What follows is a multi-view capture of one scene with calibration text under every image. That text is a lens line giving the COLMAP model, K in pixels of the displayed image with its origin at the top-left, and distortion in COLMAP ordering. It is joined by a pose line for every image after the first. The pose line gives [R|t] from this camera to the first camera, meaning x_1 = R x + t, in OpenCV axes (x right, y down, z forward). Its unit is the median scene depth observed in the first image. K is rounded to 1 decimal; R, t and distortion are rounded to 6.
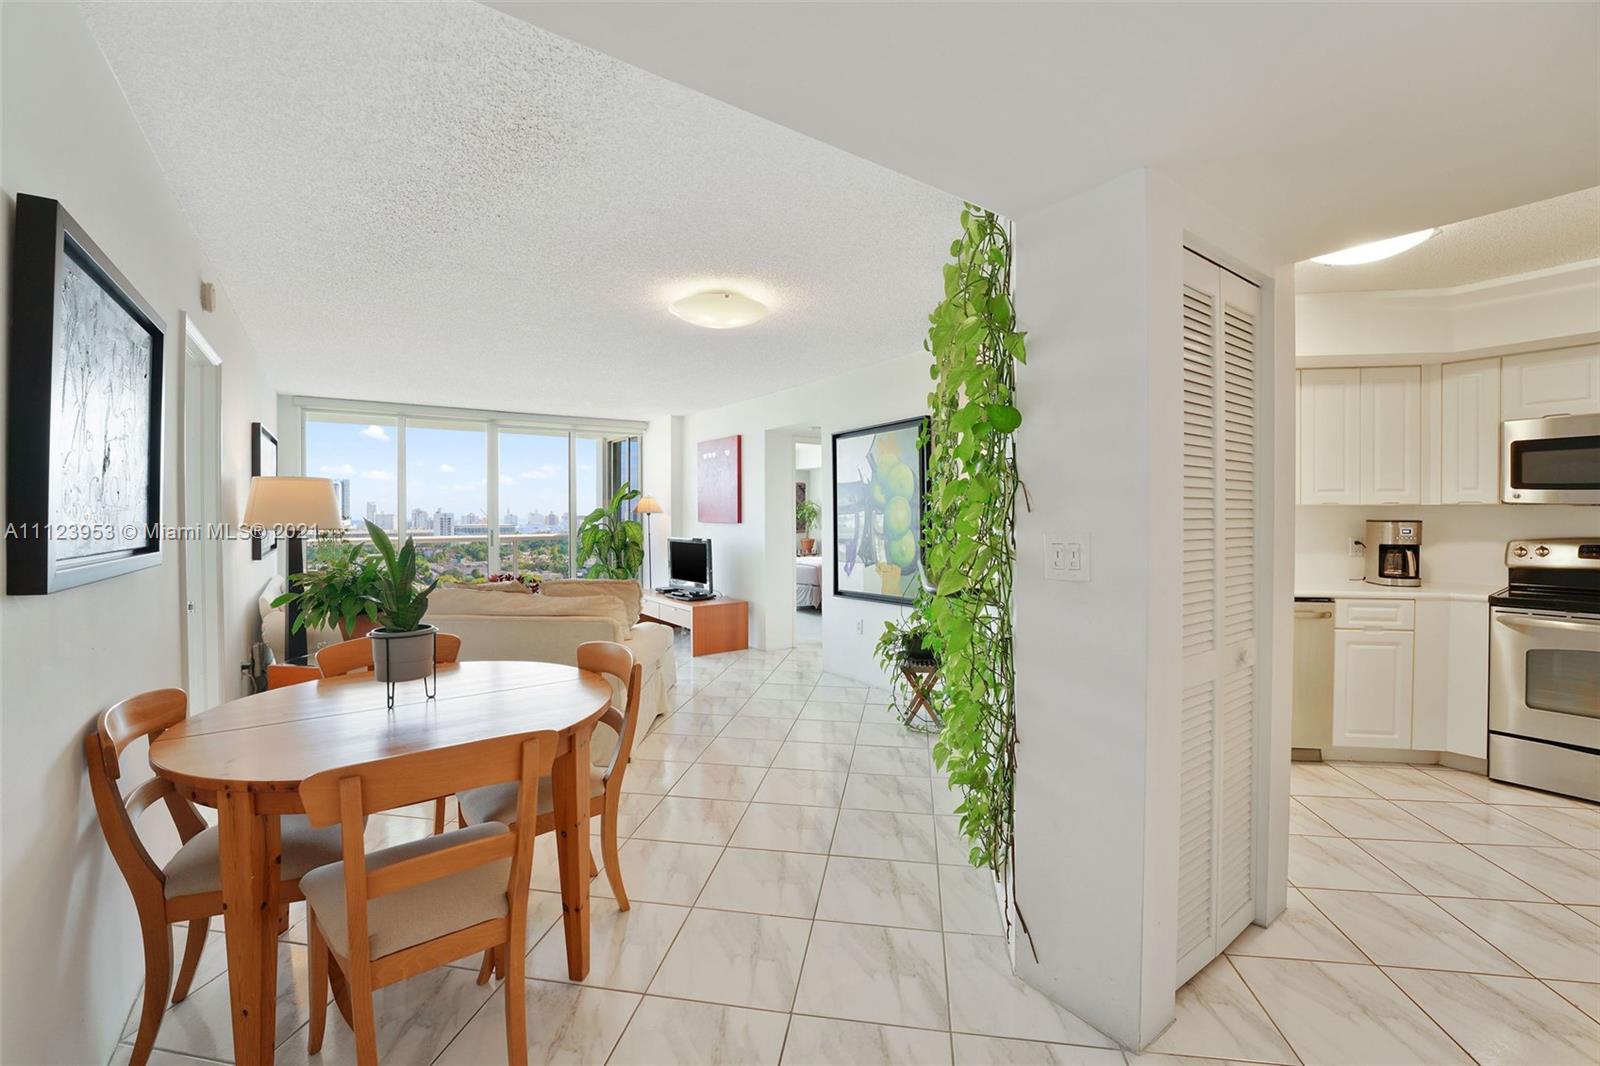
lens RADIAL K [[652.2, 0, 804.1], [0, 652.2, 524.0], [0, 0, 1]] dist [-0.018528, 0.002680]
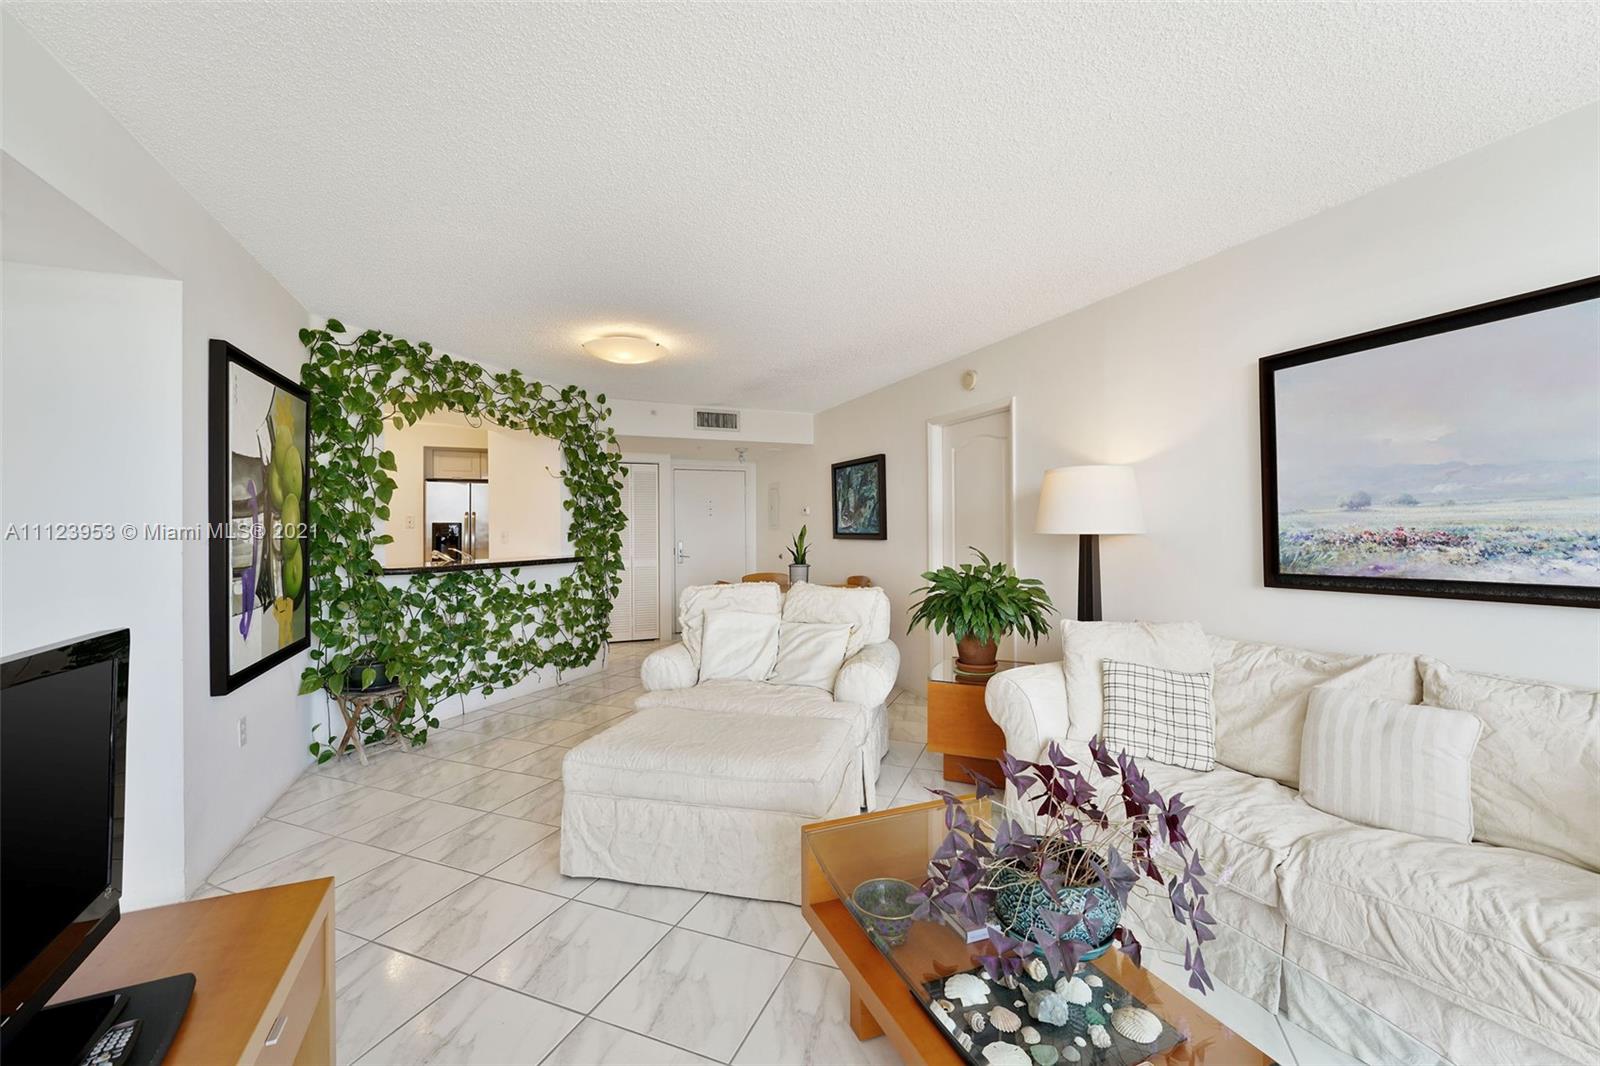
lens RADIAL K [[652.2, 0, 798.3], [0, 652.2, 530.6], [0, 0, 1]] dist [-0.018528, 0.002680]
pose [[-0.977540, 0.006751, 0.210642, -0.361784], [0.009649, 0.999872, 0.012734, -0.005768], [-0.210529, 0.014481, -0.977480, 1.094081]]
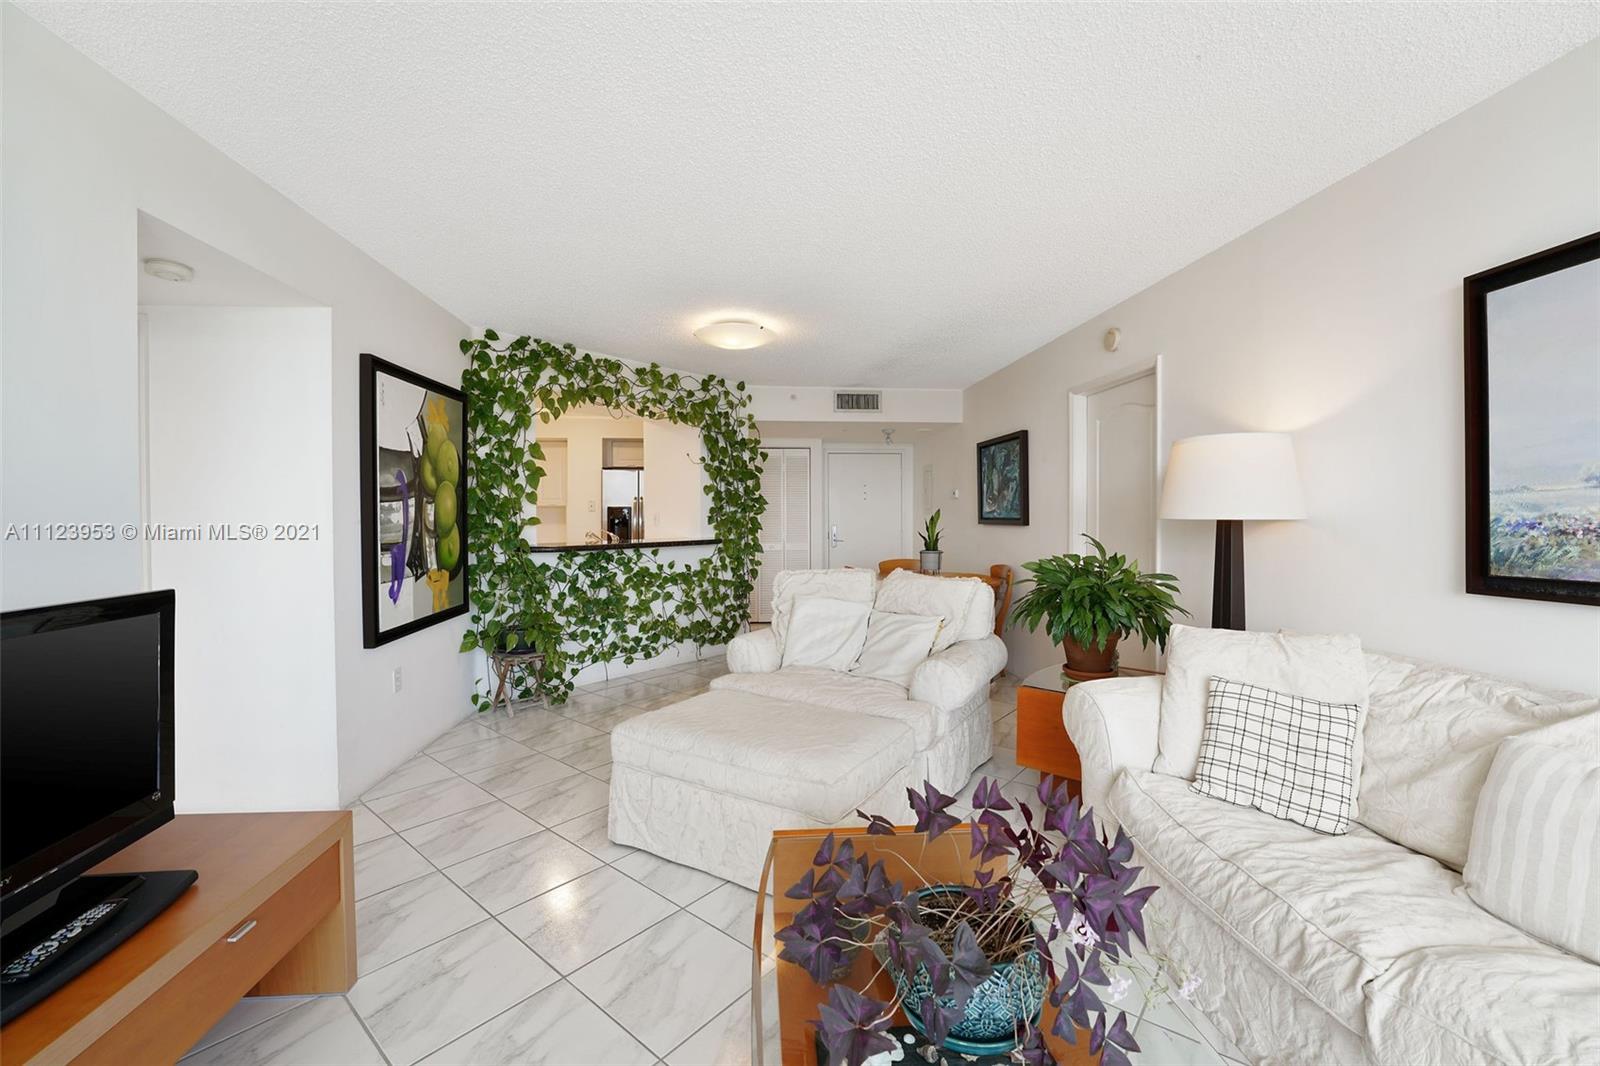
lens RADIAL K [[652.2, 0, 802.0], [0, 652.2, 525.2], [0, 0, 1]] dist [-0.018528, 0.002680]
pose [[-0.867786, -0.004007, 0.496922, -0.441762], [0.009966, 0.999626, 0.025464, -0.004028], [-0.496838, 0.027050, -0.867422, 1.042135]]
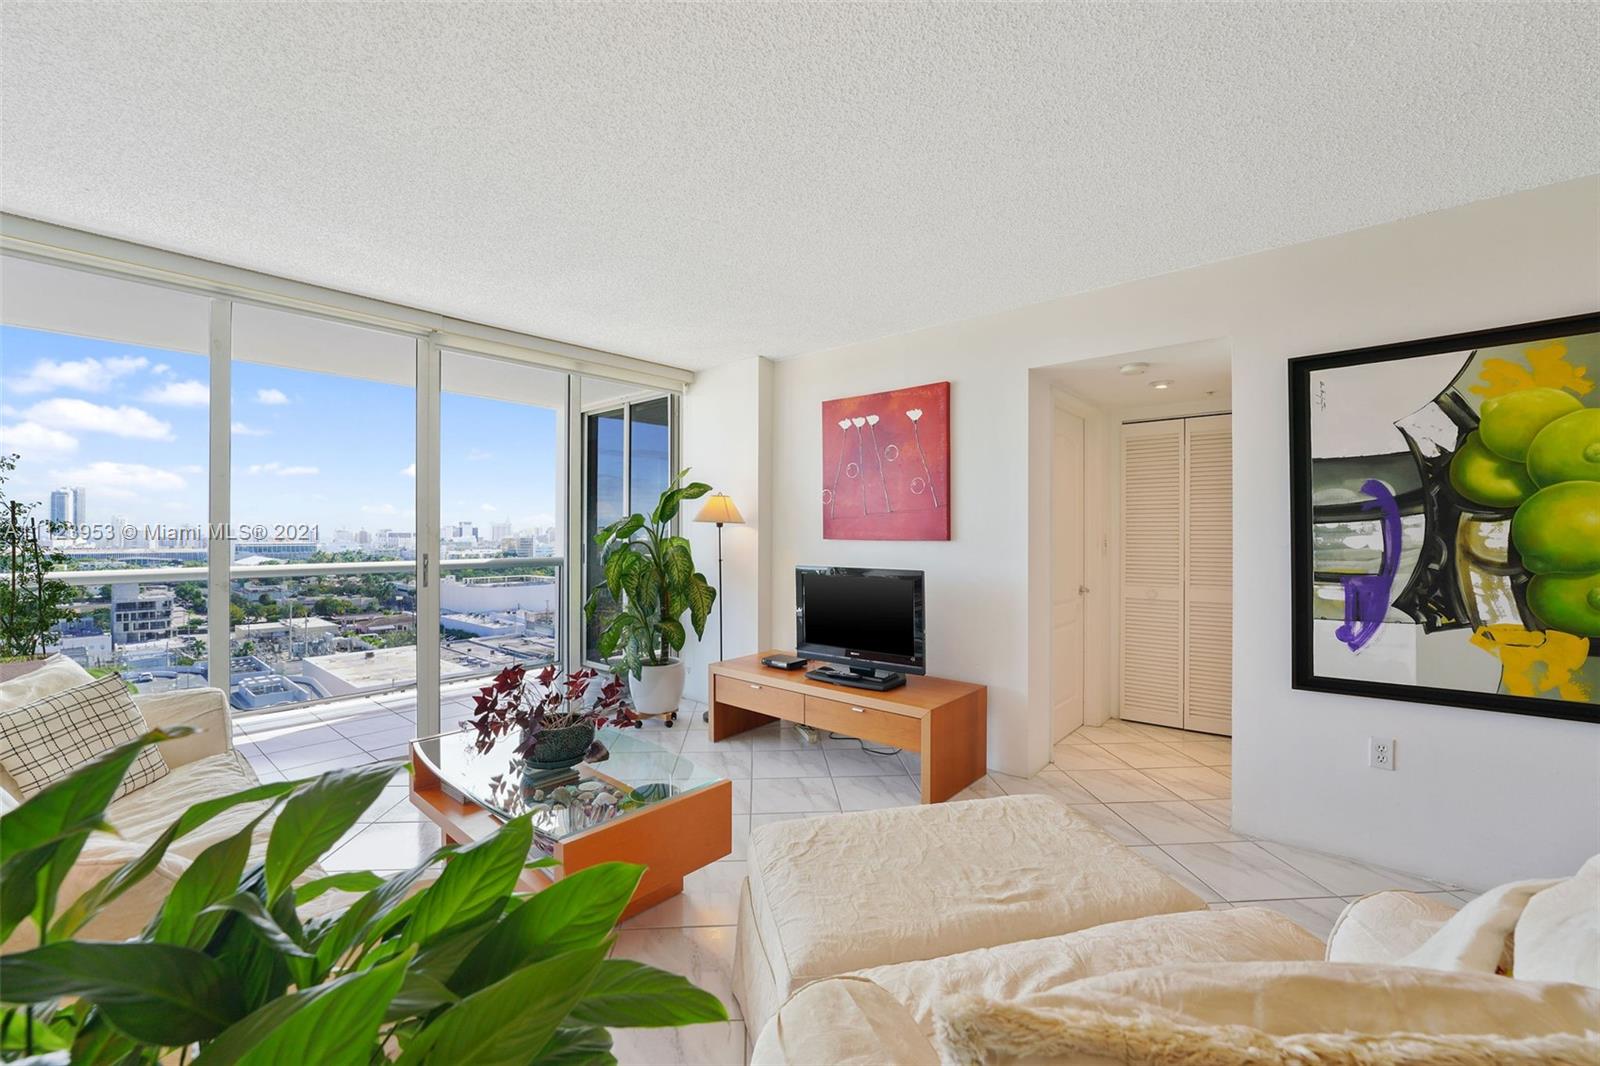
lens RADIAL K [[652.2, 0, 810.3], [0, 652.2, 531.5], [0, 0, 1]] dist [-0.018528, 0.002680]
pose [[0.972632, 0.002128, 0.232341, -0.340218], [0.001407, 0.999886, -0.015048, -0.001130], [-0.232346, 0.014963, 0.972518, 0.489616]]
